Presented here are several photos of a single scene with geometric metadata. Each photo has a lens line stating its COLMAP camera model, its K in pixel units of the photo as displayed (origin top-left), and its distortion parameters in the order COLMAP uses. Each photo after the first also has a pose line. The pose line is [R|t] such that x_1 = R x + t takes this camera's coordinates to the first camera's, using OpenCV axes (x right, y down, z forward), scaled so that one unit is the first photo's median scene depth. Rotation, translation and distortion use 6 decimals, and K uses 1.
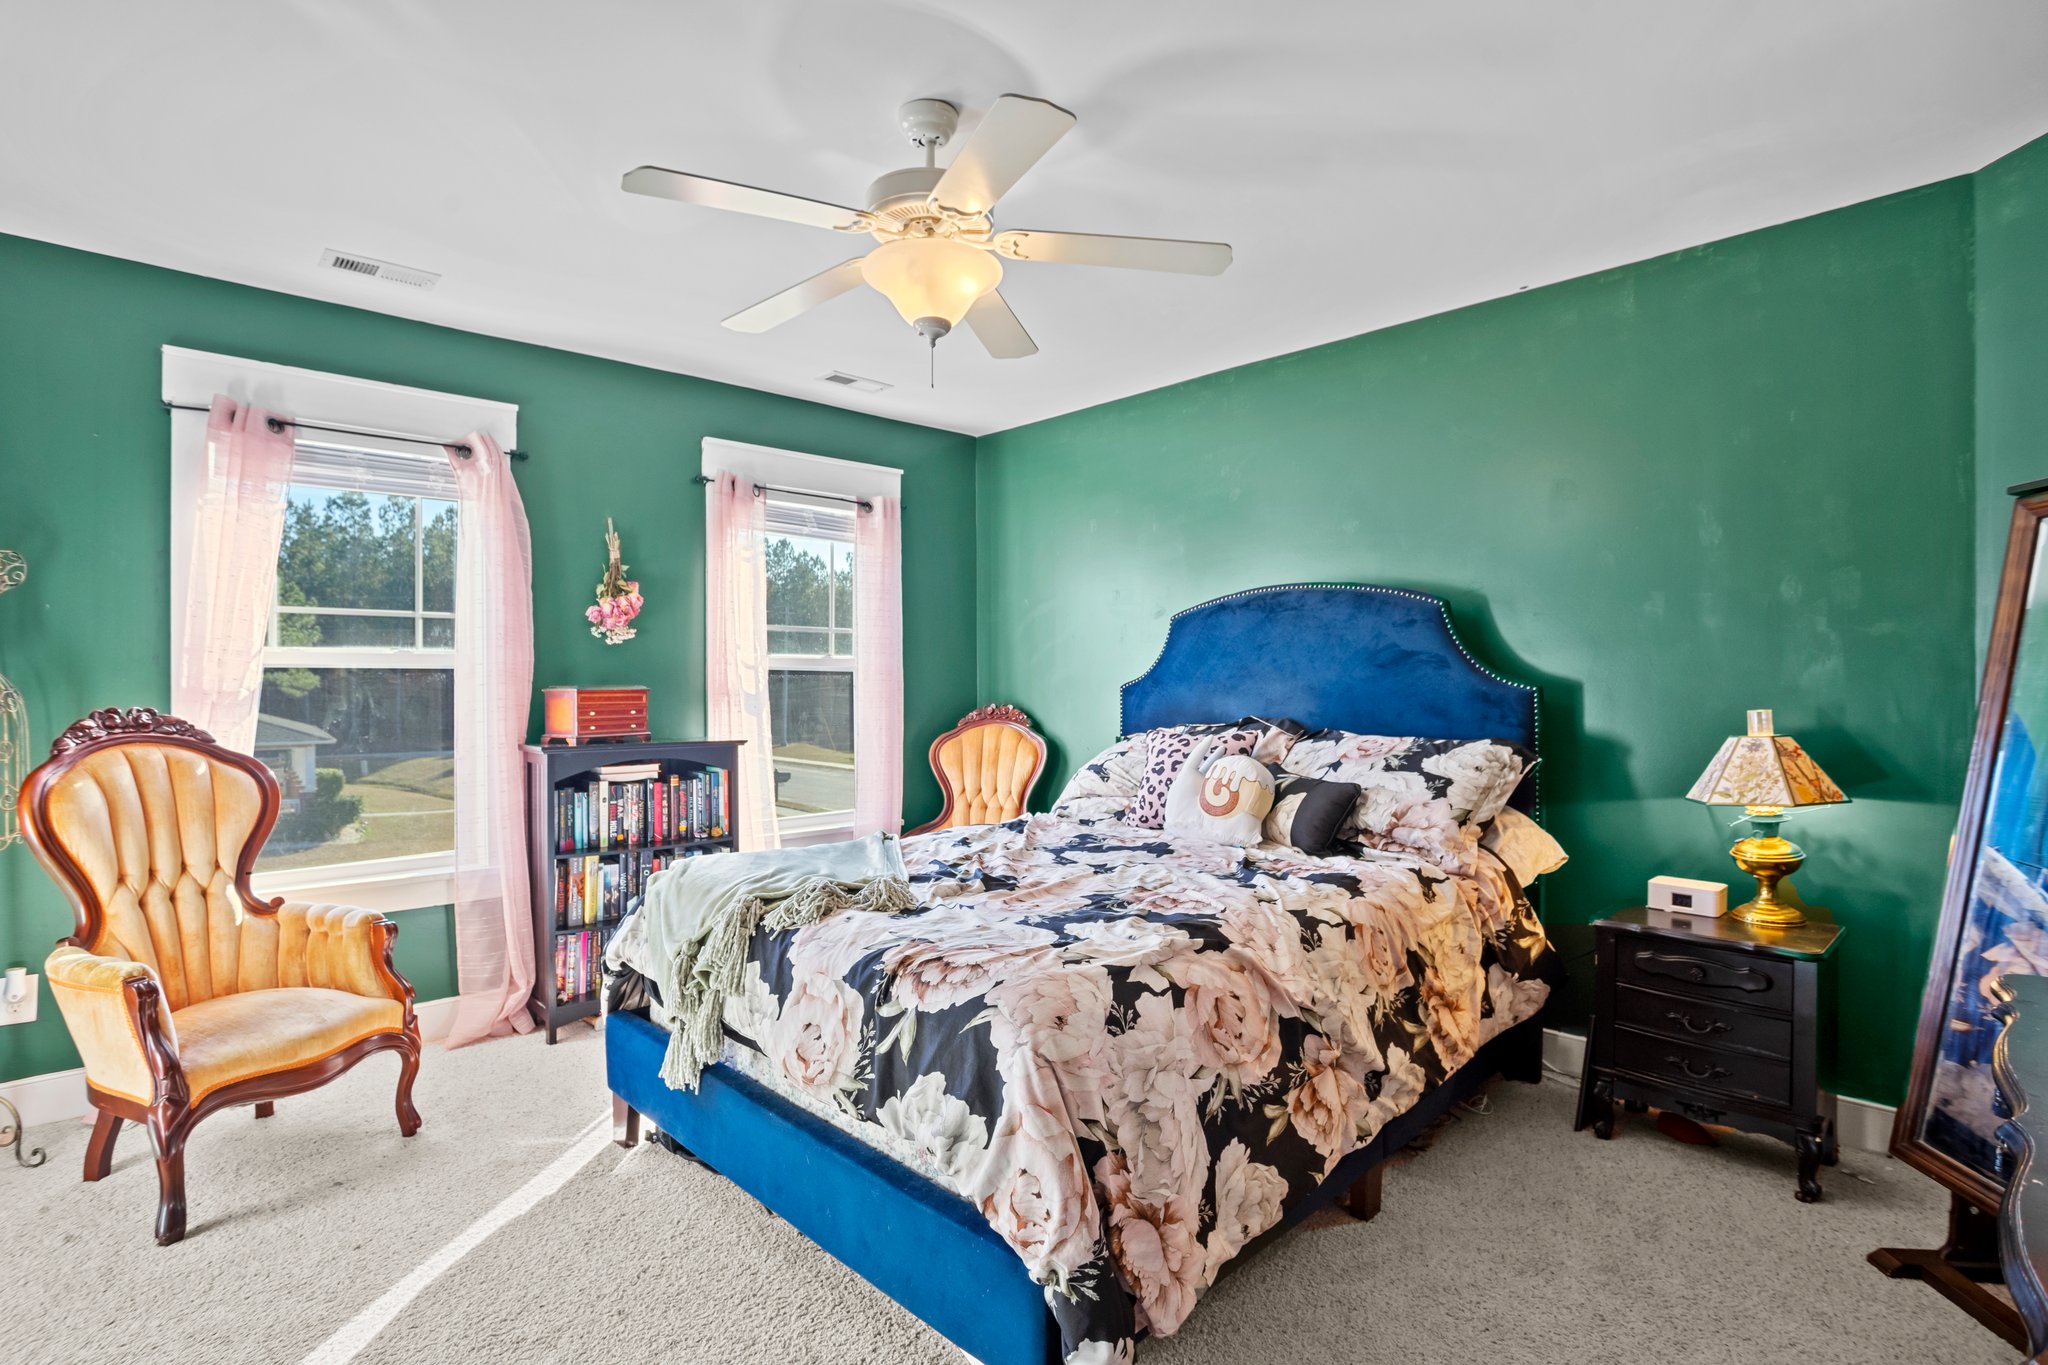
lens RADIAL K [[992.0, 0, 1022.0], [0, 992.0, 689.5], [0, 0, 1]] dist [-0.039541, 0.000163]
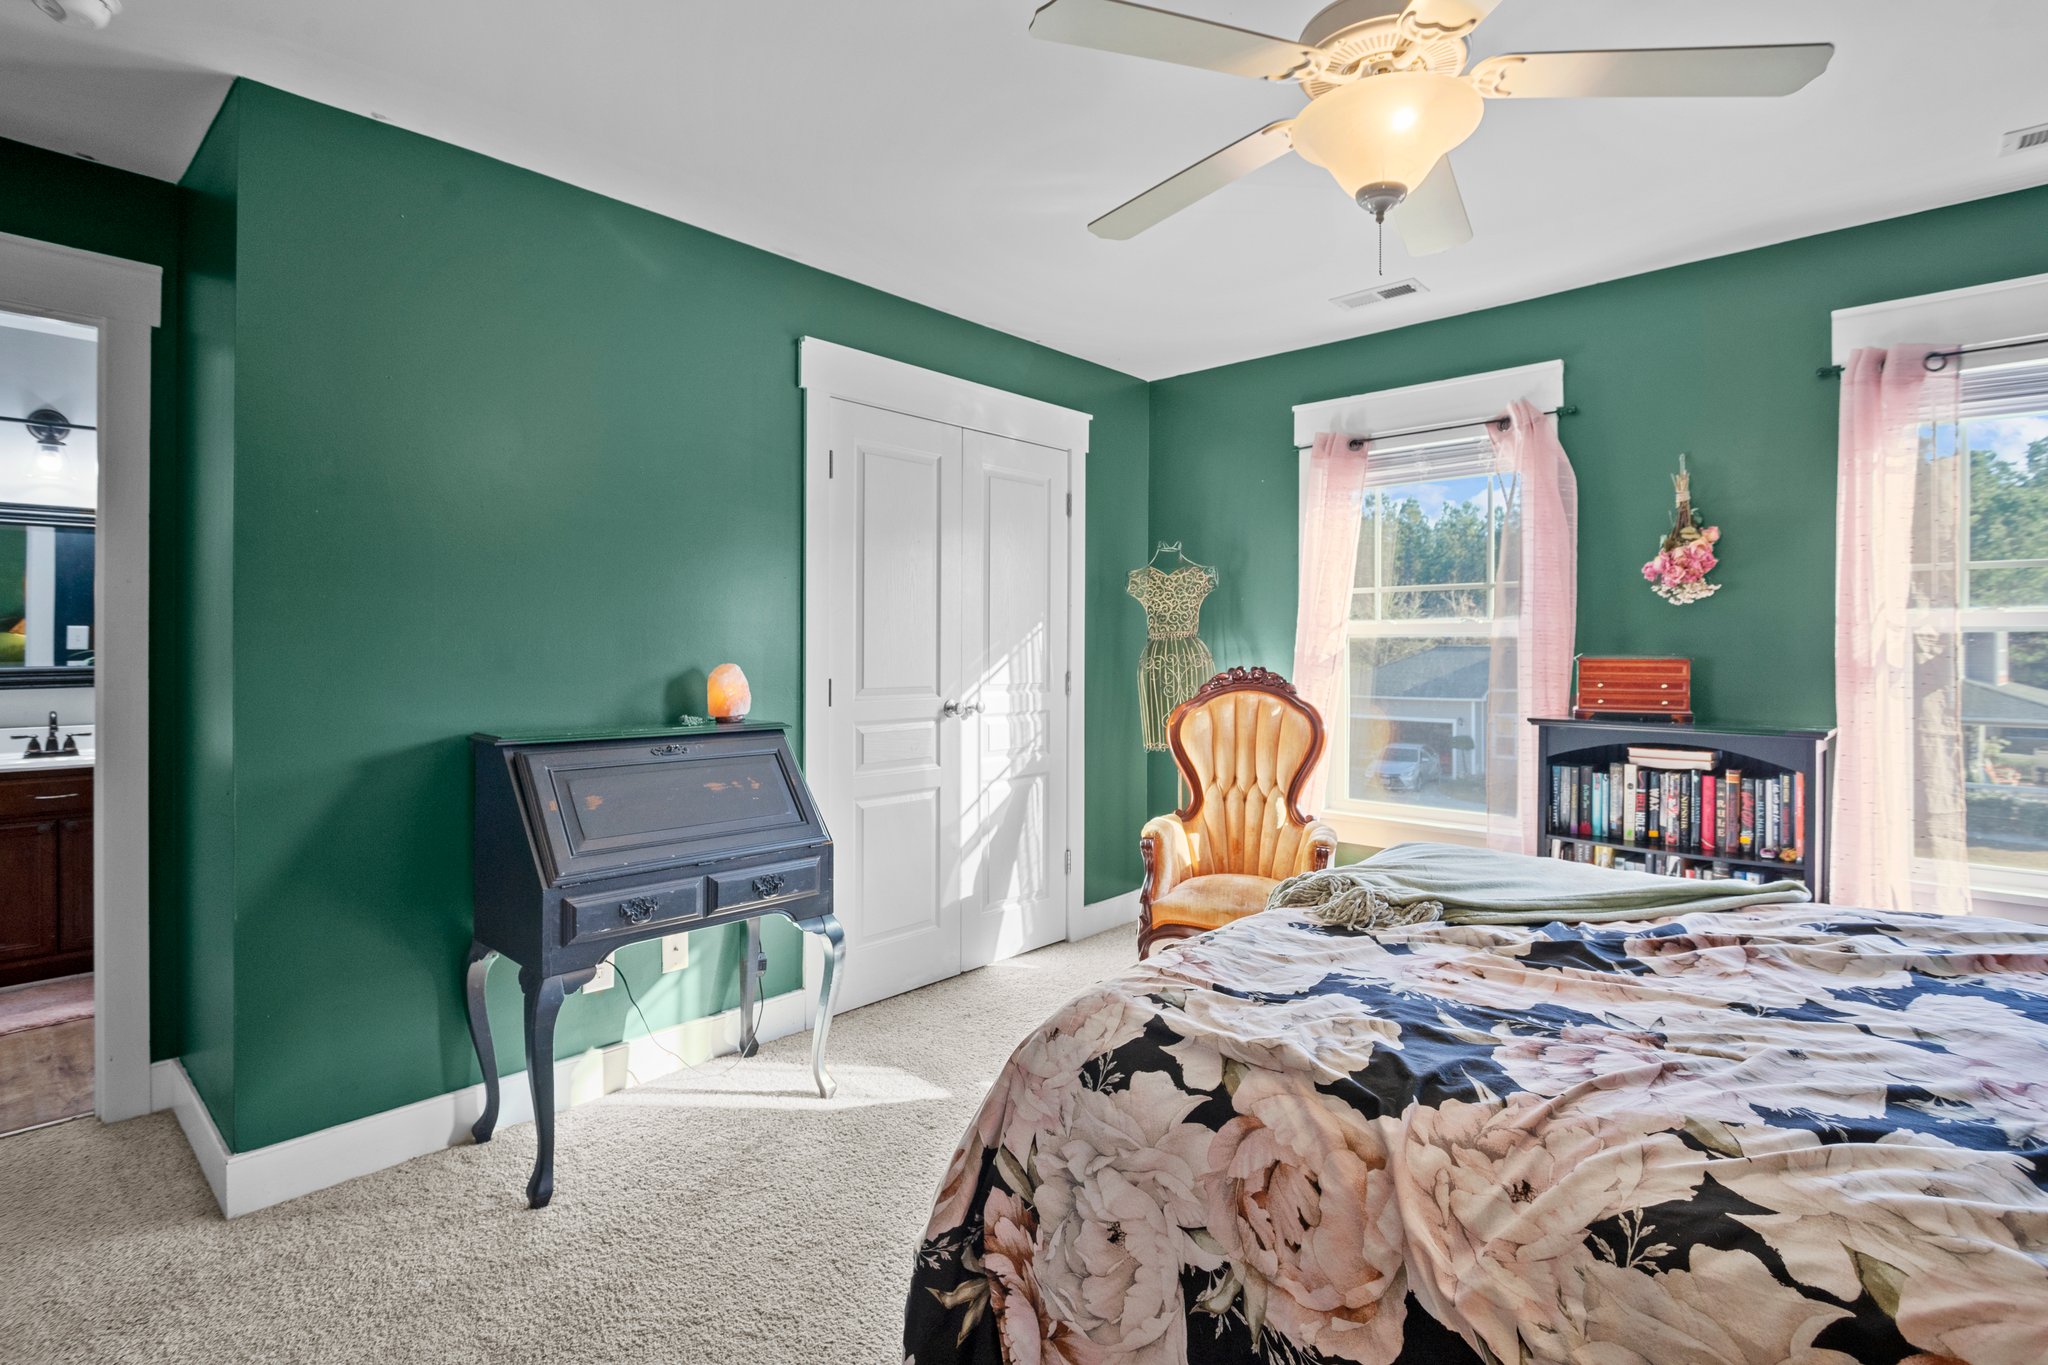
lens RADIAL K [[999.6, 0, 1024.4], [0, 999.6, 647.9], [0, 0, 1]] dist [-0.000729, -0.000135]
pose [[0.068605, 0.001484, -0.997643, 0.505793], [-0.009947, 0.999950, 0.000803, -0.005634], [0.997594, 0.009868, 0.068616, 0.493922]]
